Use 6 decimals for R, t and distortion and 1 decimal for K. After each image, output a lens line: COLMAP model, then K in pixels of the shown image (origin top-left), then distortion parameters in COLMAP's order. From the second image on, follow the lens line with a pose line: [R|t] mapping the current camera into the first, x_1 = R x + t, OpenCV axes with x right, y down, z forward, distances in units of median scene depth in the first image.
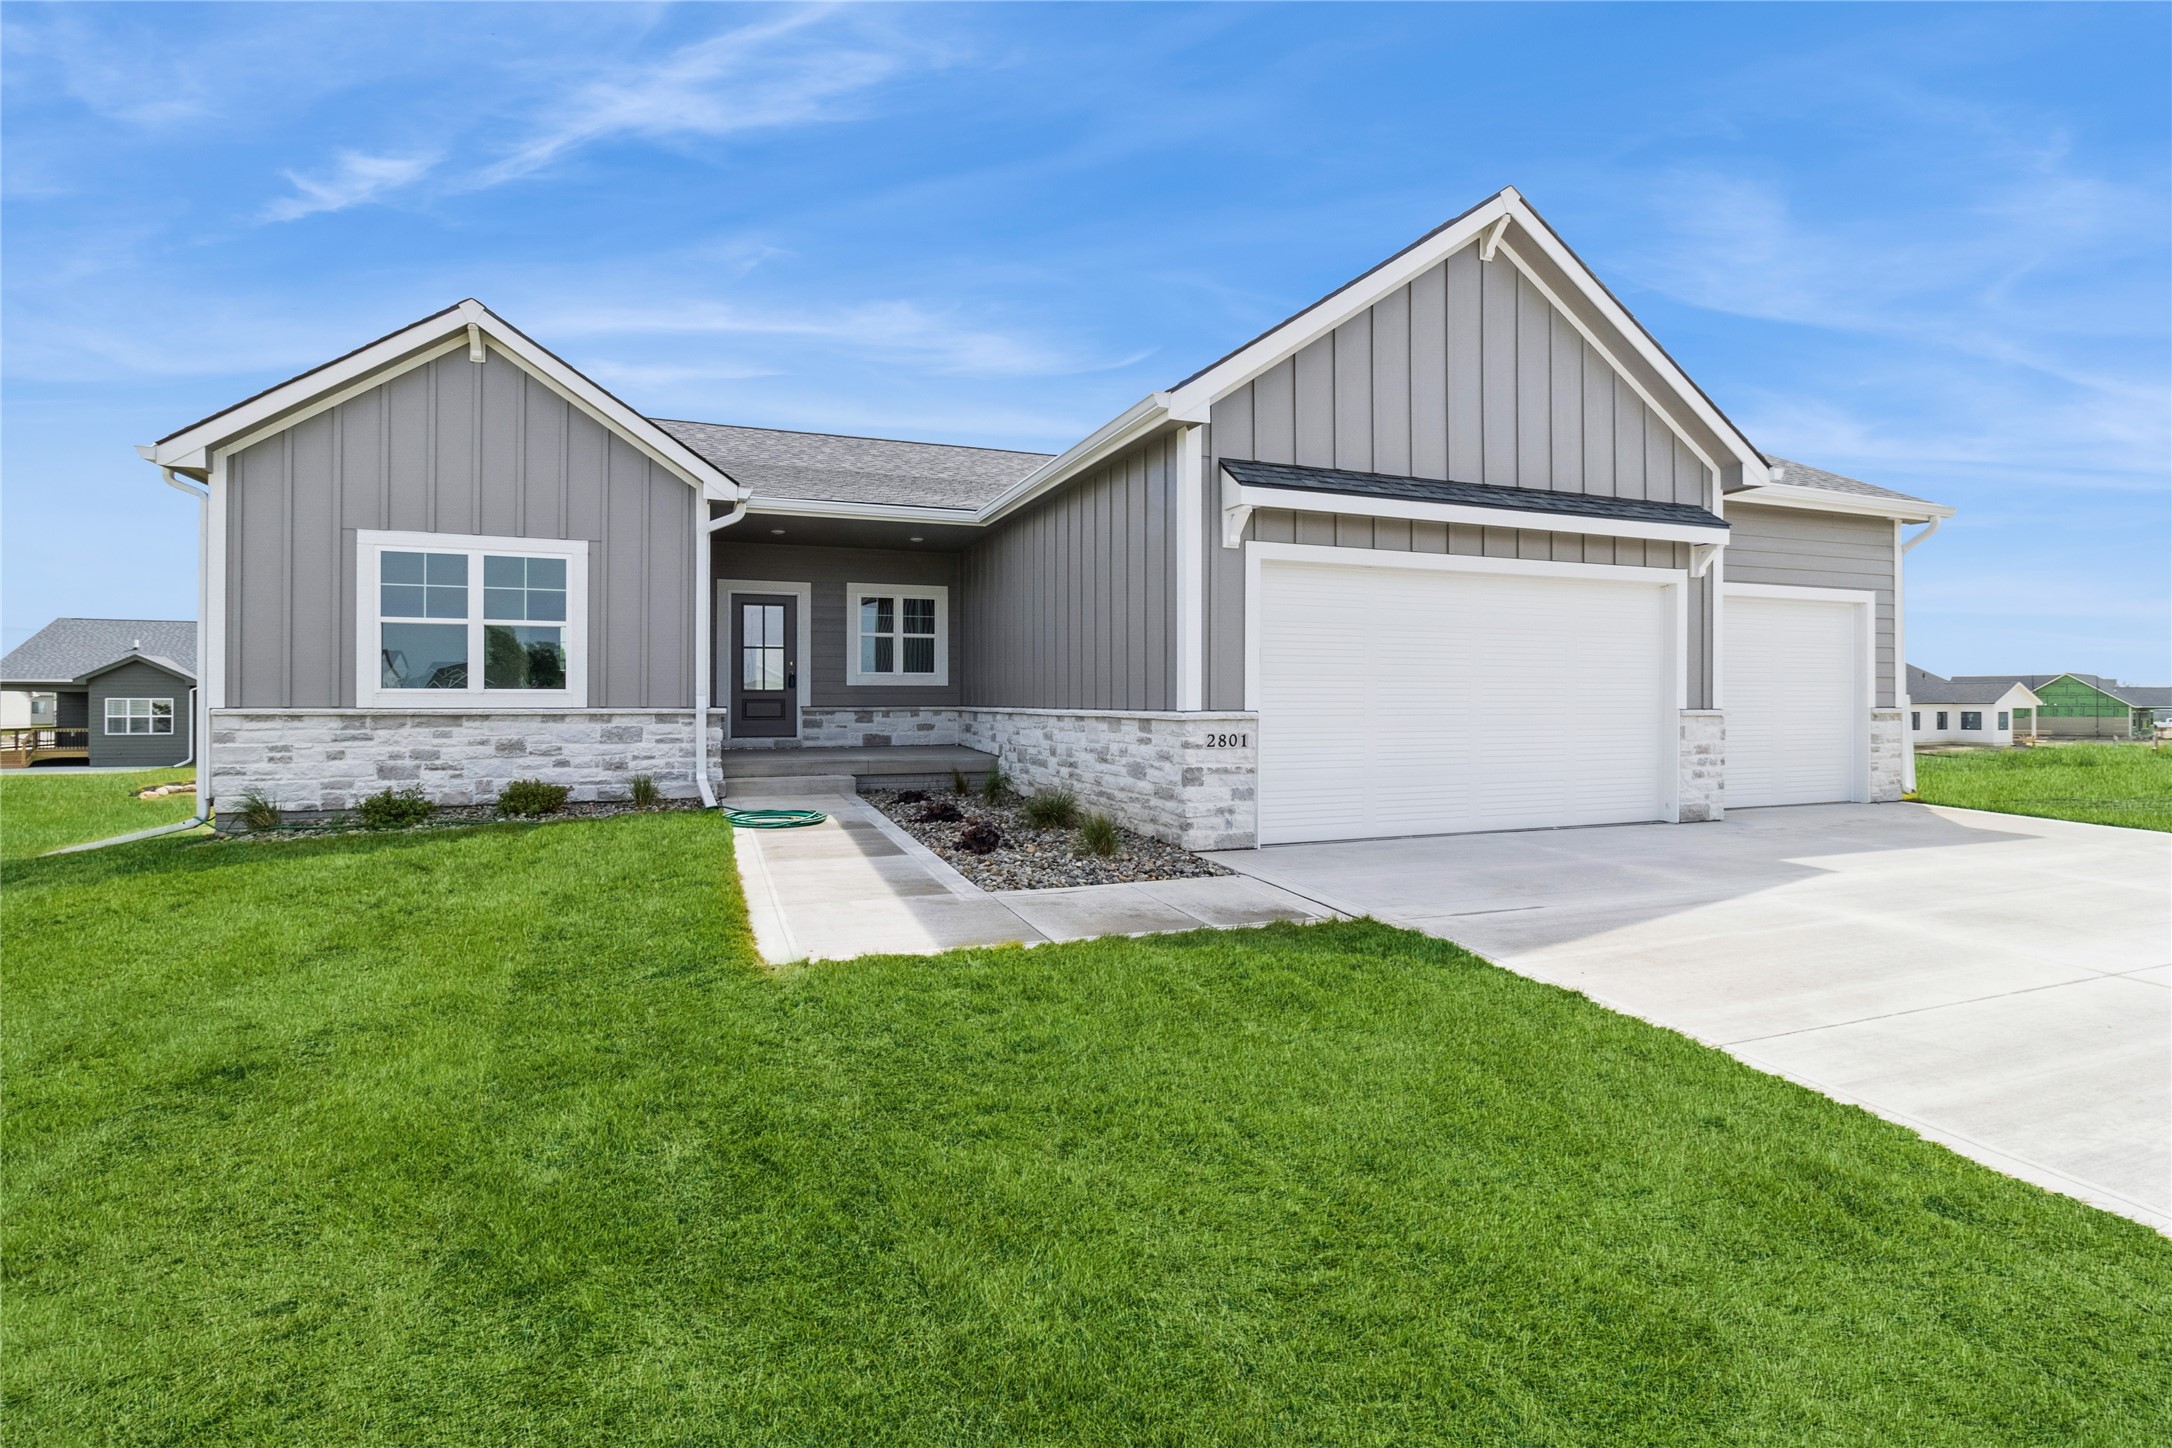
lens RADIAL K [[1026.4, 0, 1086.4], [0, 1026.4, 675.5], [0, 0, 1]] dist [-0.011300, -0.000484]
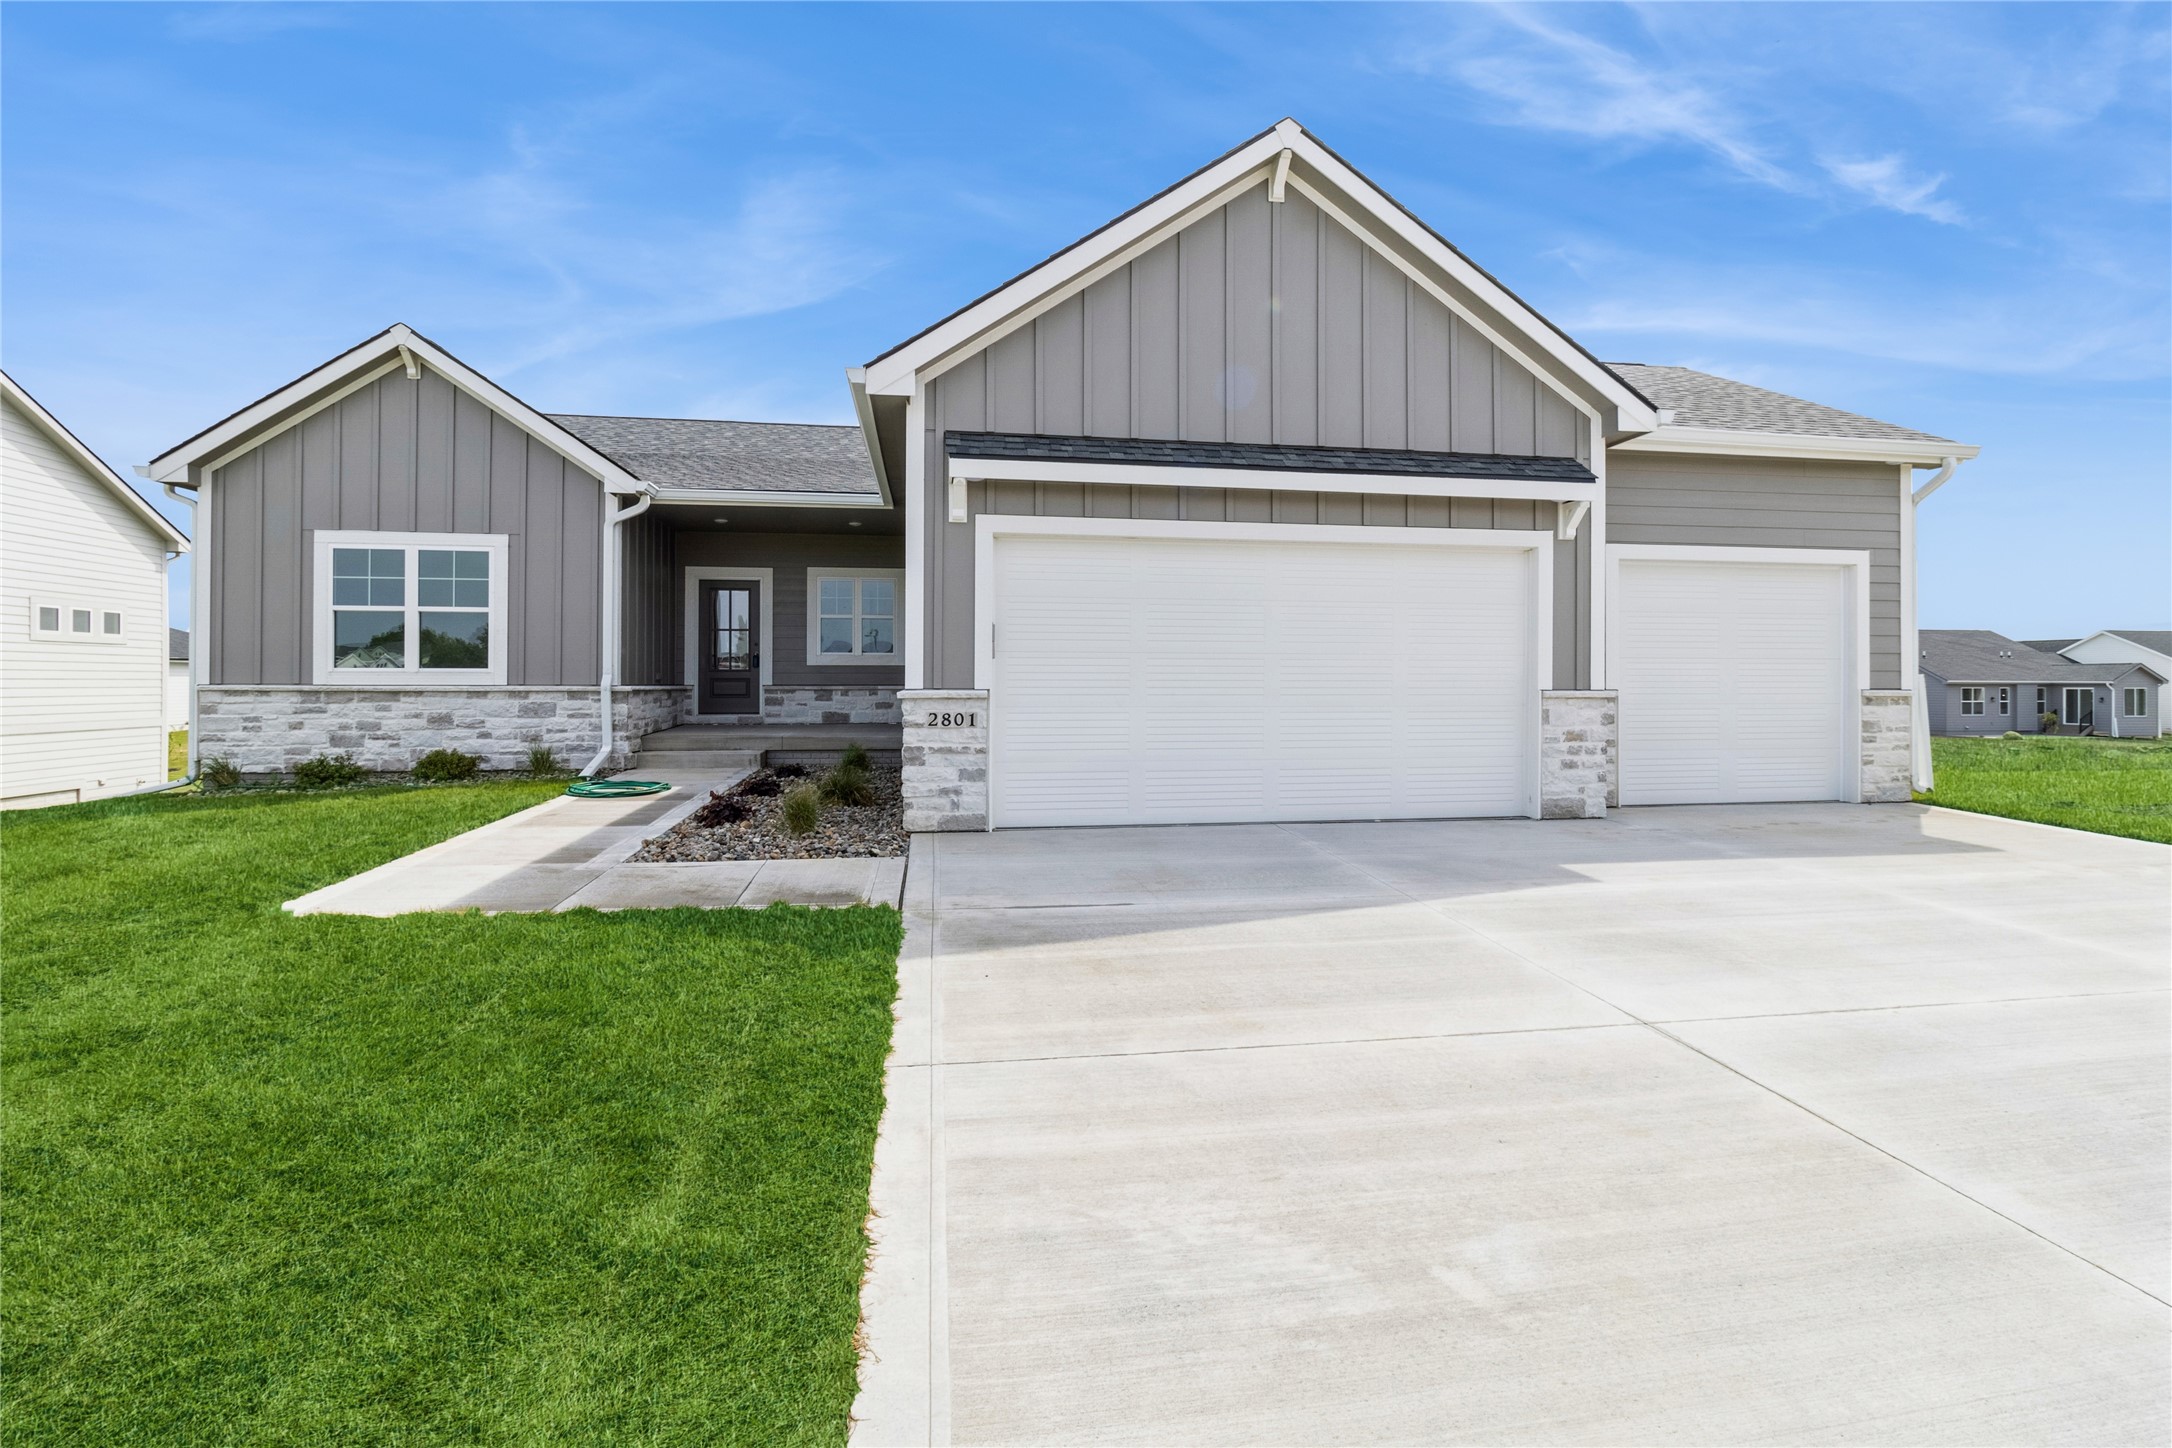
lens RADIAL K [[1011.5, 0, 1086.7], [0, 1011.5, 655.9], [0, 0, 1]] dist [-0.009742, -0.000332]
pose [[0.978146, -0.003511, -0.207891, 0.371676], [0.003253, 0.999993, -0.001580, 0.003748], [0.207895, 0.000869, 0.978151, 0.068026]]
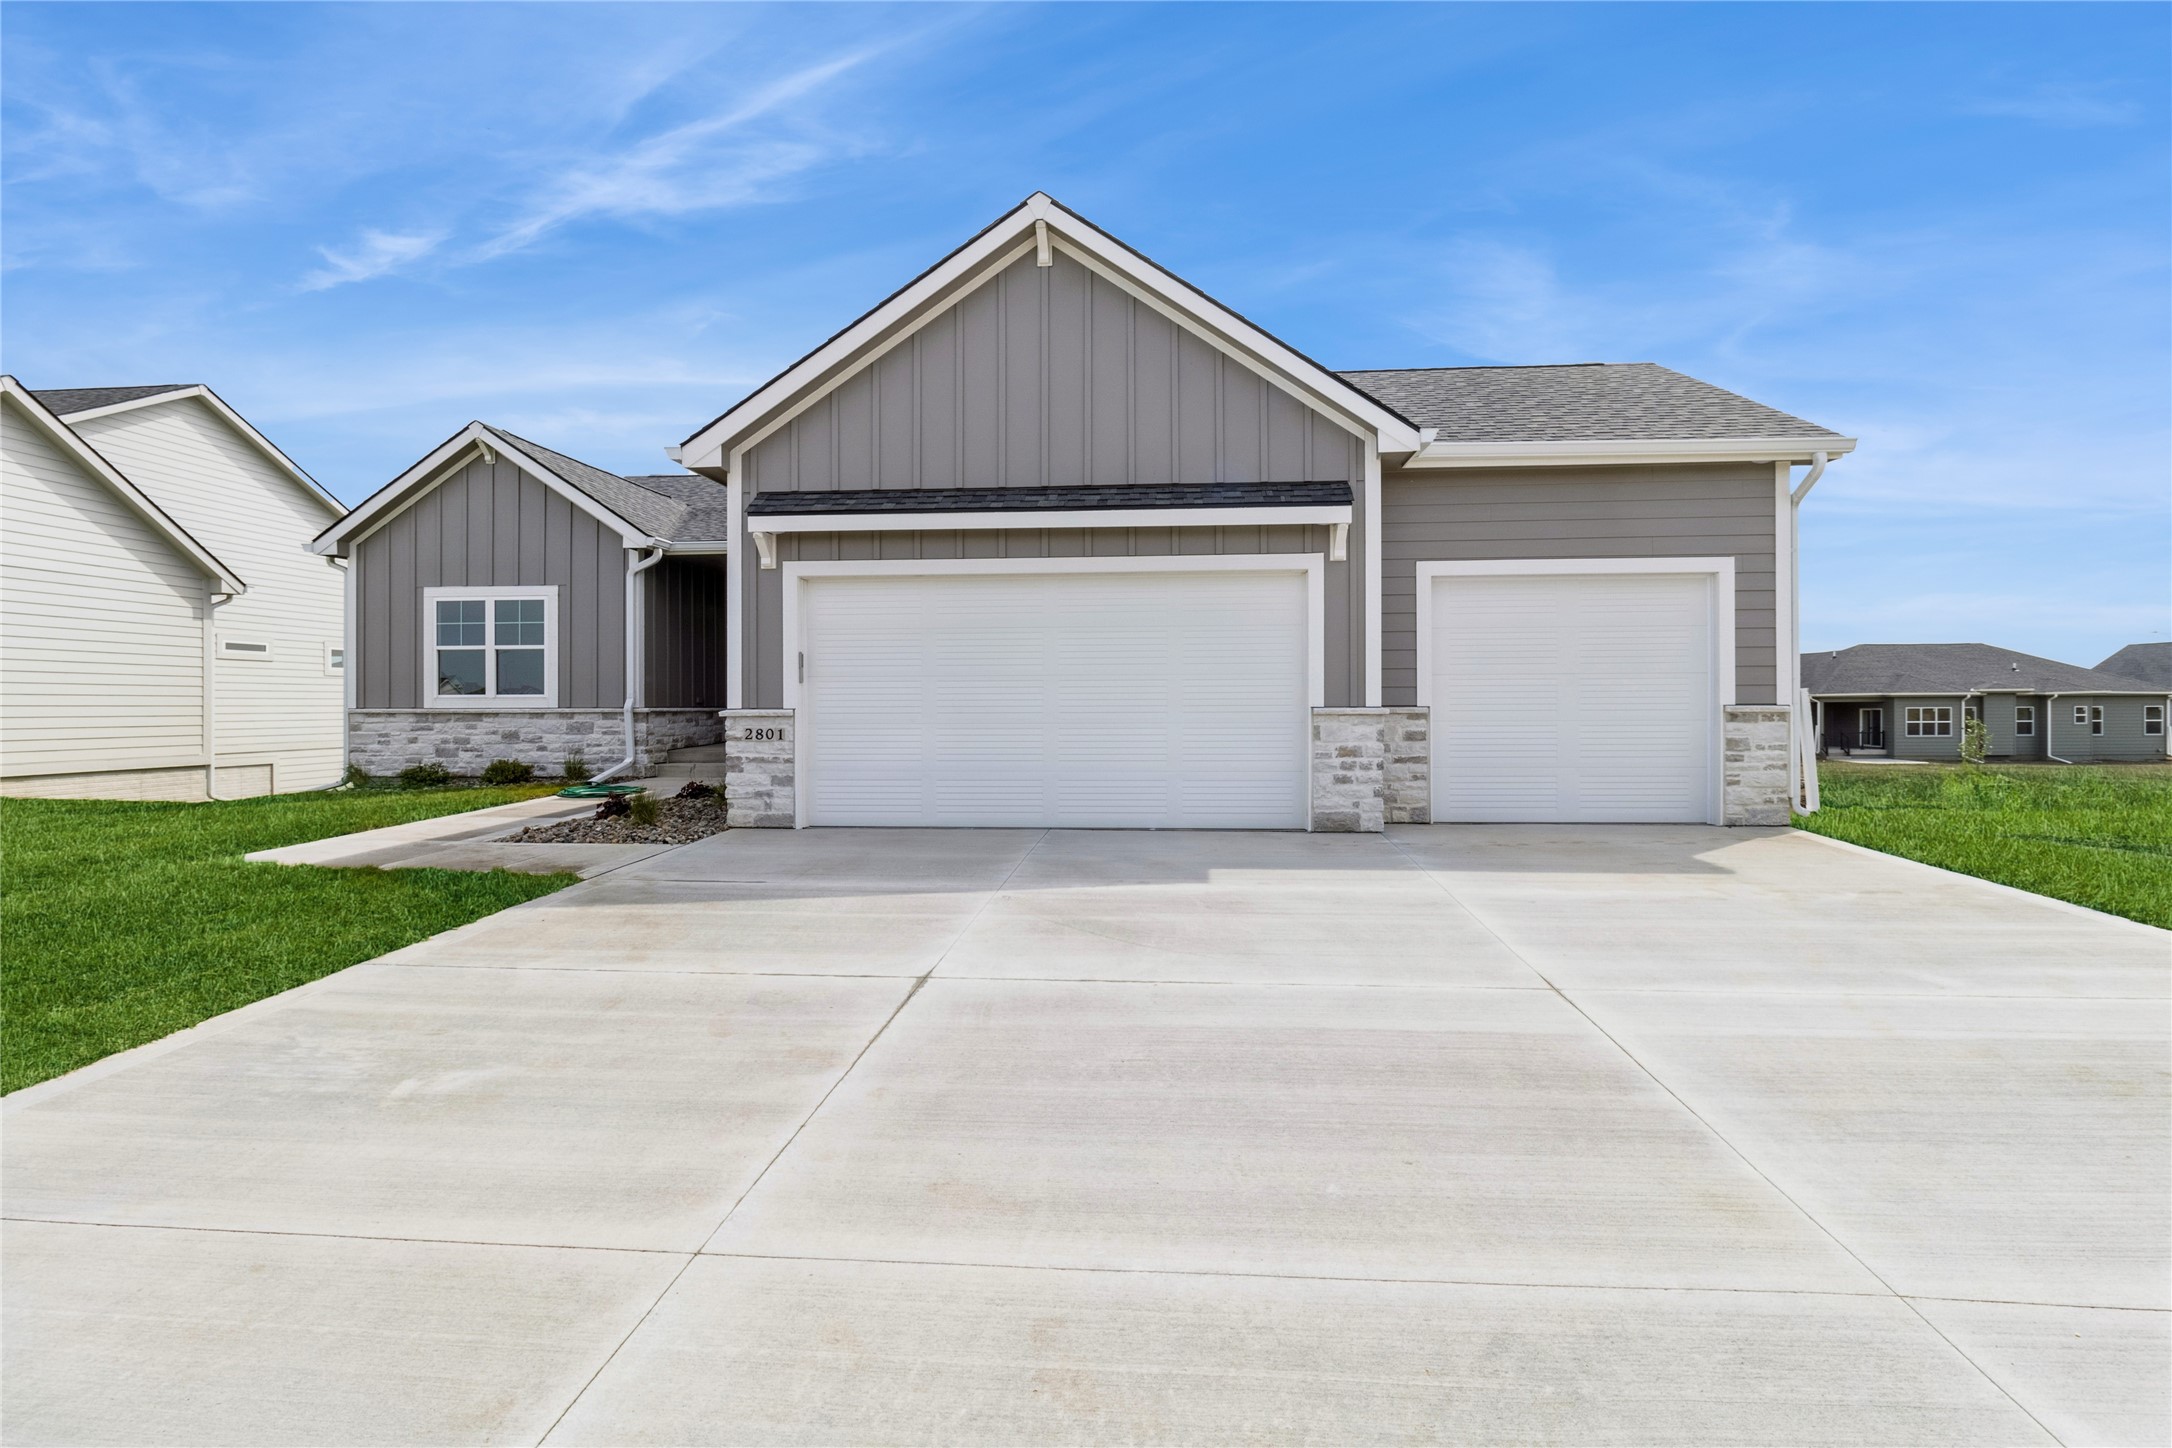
lens RADIAL K [[1022.8, 0, 1094.6], [0, 1022.8, 680.0], [0, 0, 1]] dist [-0.009327, -0.000552]
pose [[0.900116, -0.013992, -0.435425, 0.789234], [0.014984, 0.999887, -0.001156, 0.006948], [0.435393, -0.005483, 0.900224, 0.094044]]
